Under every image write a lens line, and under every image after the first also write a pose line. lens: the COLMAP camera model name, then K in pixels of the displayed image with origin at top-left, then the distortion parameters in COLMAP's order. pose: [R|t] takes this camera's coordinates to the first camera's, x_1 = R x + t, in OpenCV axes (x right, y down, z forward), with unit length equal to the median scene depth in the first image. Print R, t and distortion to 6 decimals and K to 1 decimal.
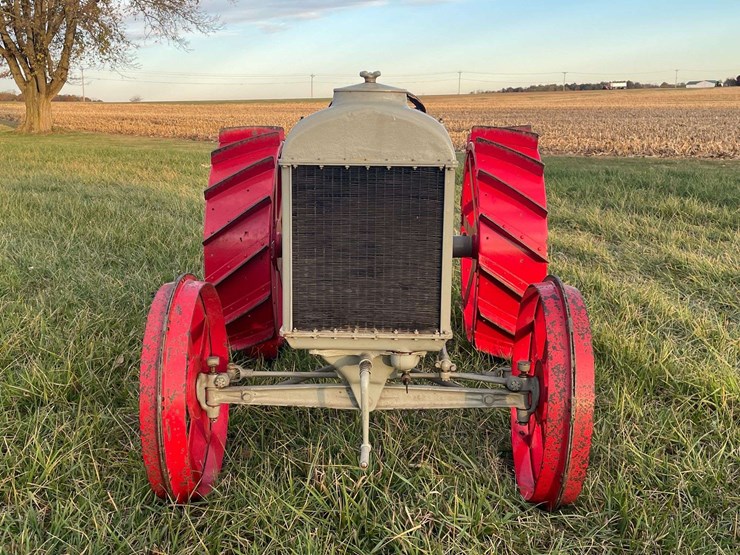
lens RADIAL K [[817.1, 0, 367.2], [0, 817.1, 278.6], [0, 0, 1]] dist [0.107998, -0.192350]
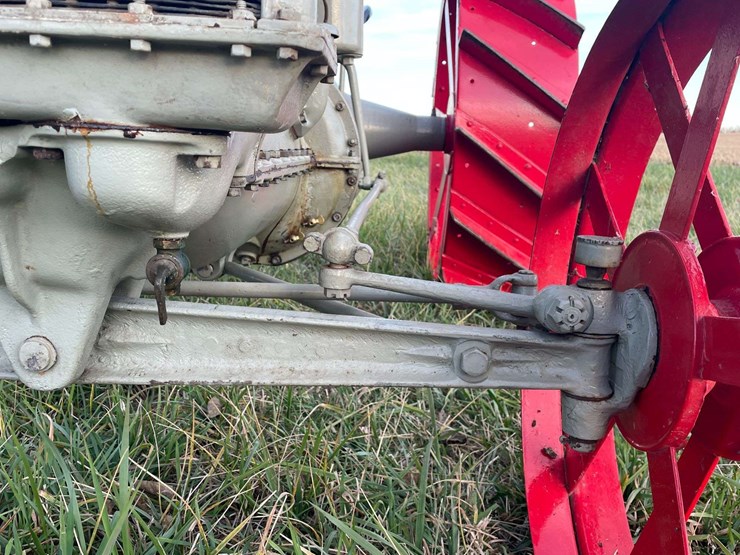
lens RADIAL K [[817.1, 0, 367.2], [0, 817.1, 278.6], [0, 0, 1]] dist [0.107998, -0.192350]
pose [[0.998774, 0.035892, 0.034097, 0.096680], [-0.037126, 0.998652, 0.036271, 0.106597], [-0.032749, -0.037493, 0.998760, 0.693730]]
